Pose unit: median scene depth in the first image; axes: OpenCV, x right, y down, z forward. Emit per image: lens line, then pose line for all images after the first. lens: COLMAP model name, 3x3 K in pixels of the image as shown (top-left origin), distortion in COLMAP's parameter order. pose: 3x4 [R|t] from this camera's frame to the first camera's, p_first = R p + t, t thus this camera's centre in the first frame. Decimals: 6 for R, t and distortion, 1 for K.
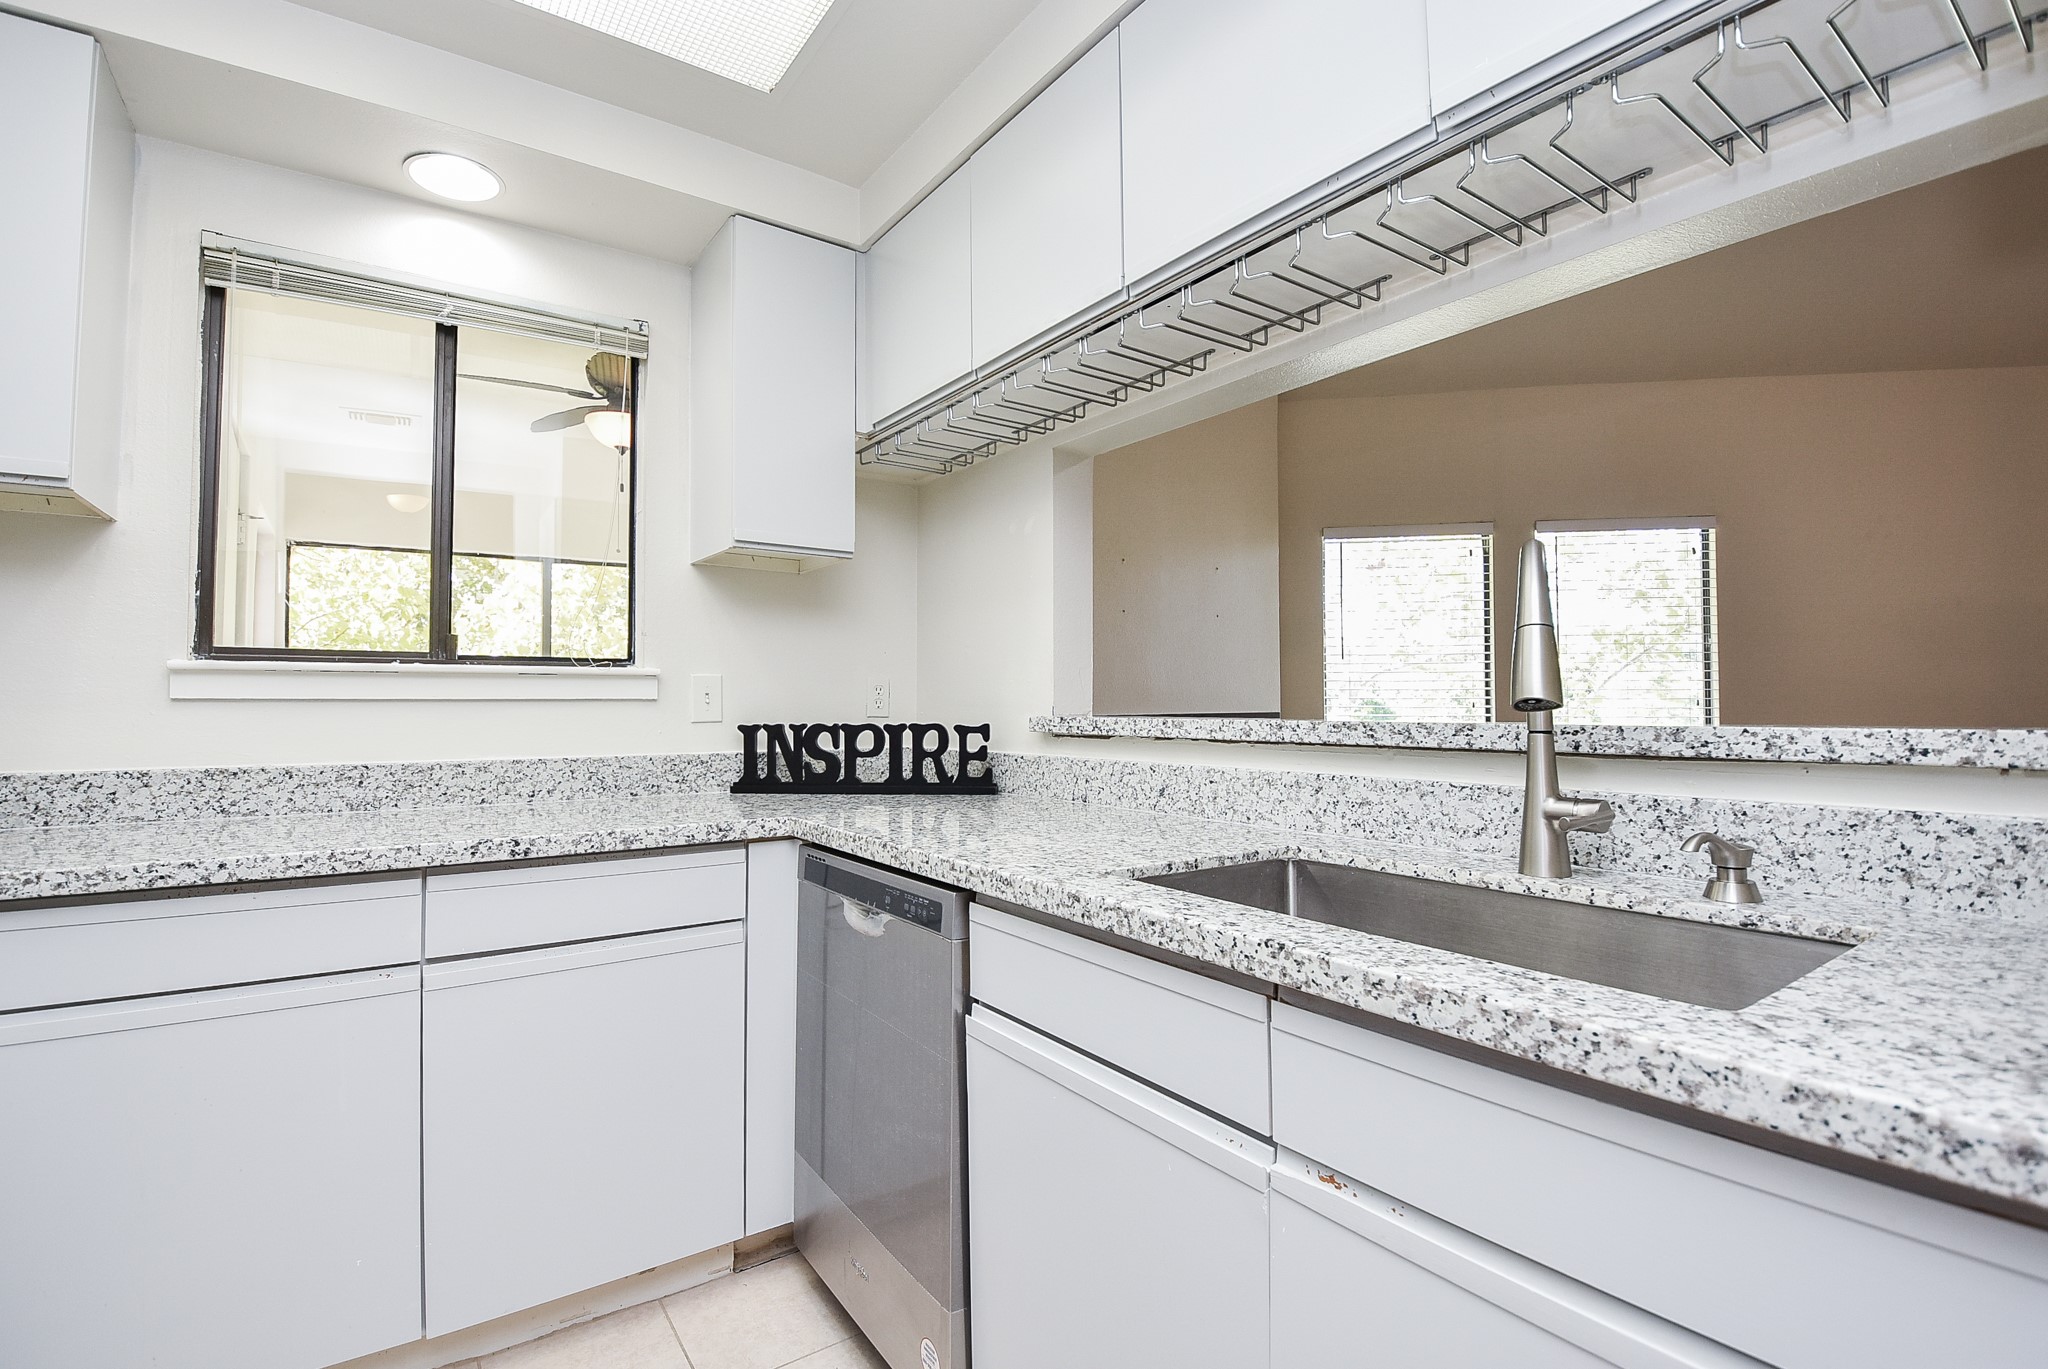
lens RADIAL K [[922.6, 0, 1009.7], [0, 922.6, 676.5], [0, 0, 1]] dist [-0.001988, -0.015332]
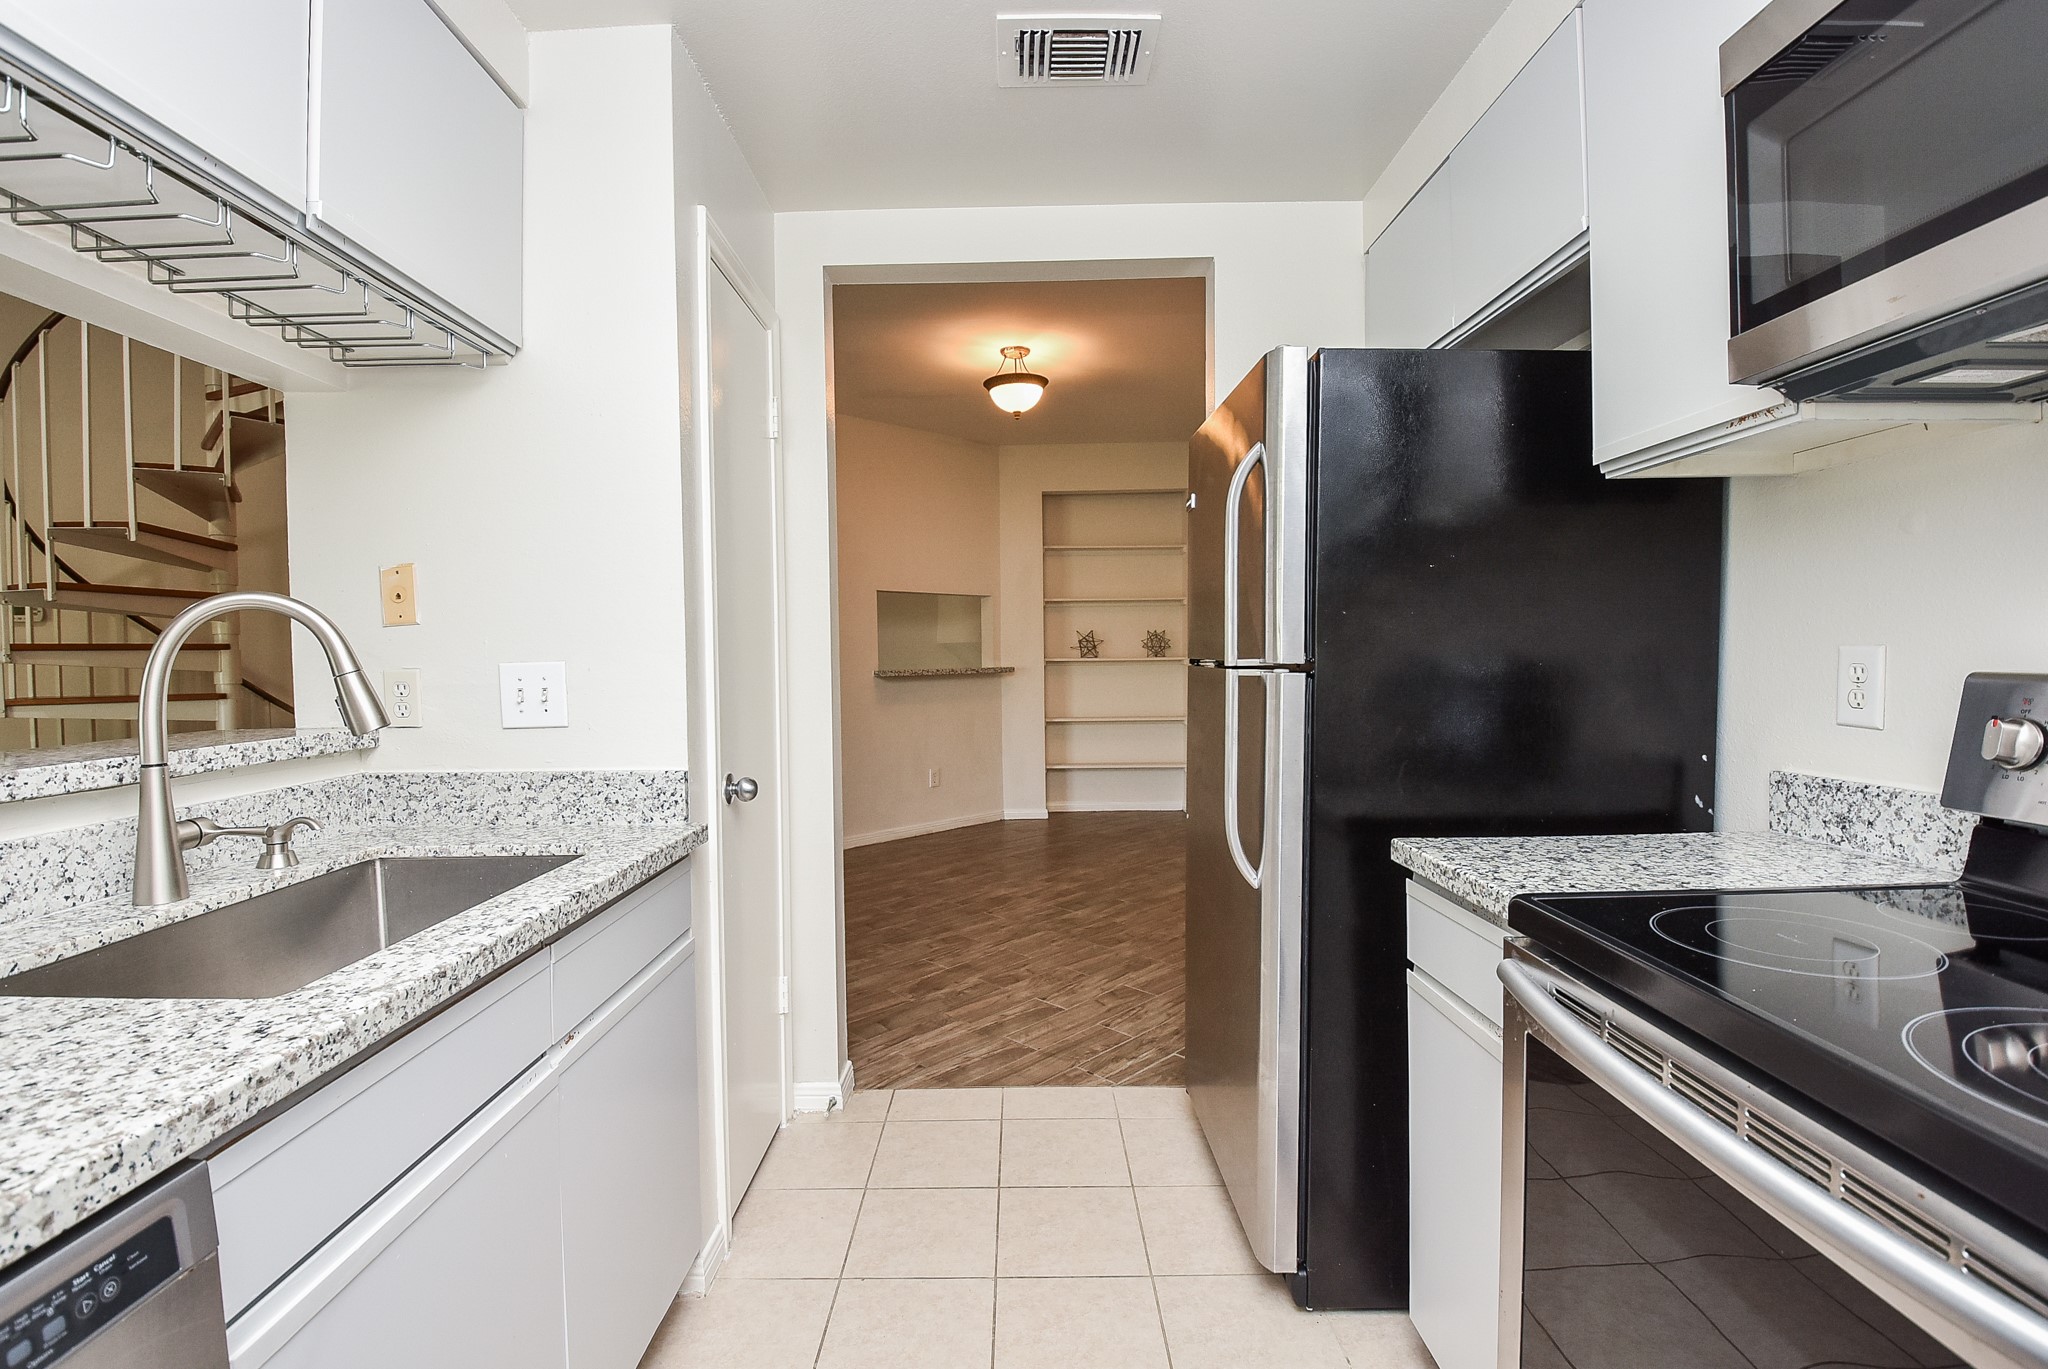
lens RADIAL K [[922.6, 0, 1027.9], [0, 922.6, 687.4], [0, 0, 1]] dist [-0.001988, -0.015332]
pose [[-0.826172, -0.004202, 0.563402, -0.819743], [0.001510, 0.999952, 0.009672, -0.035009], [-0.563415, 0.008841, -0.826127, 1.322386]]
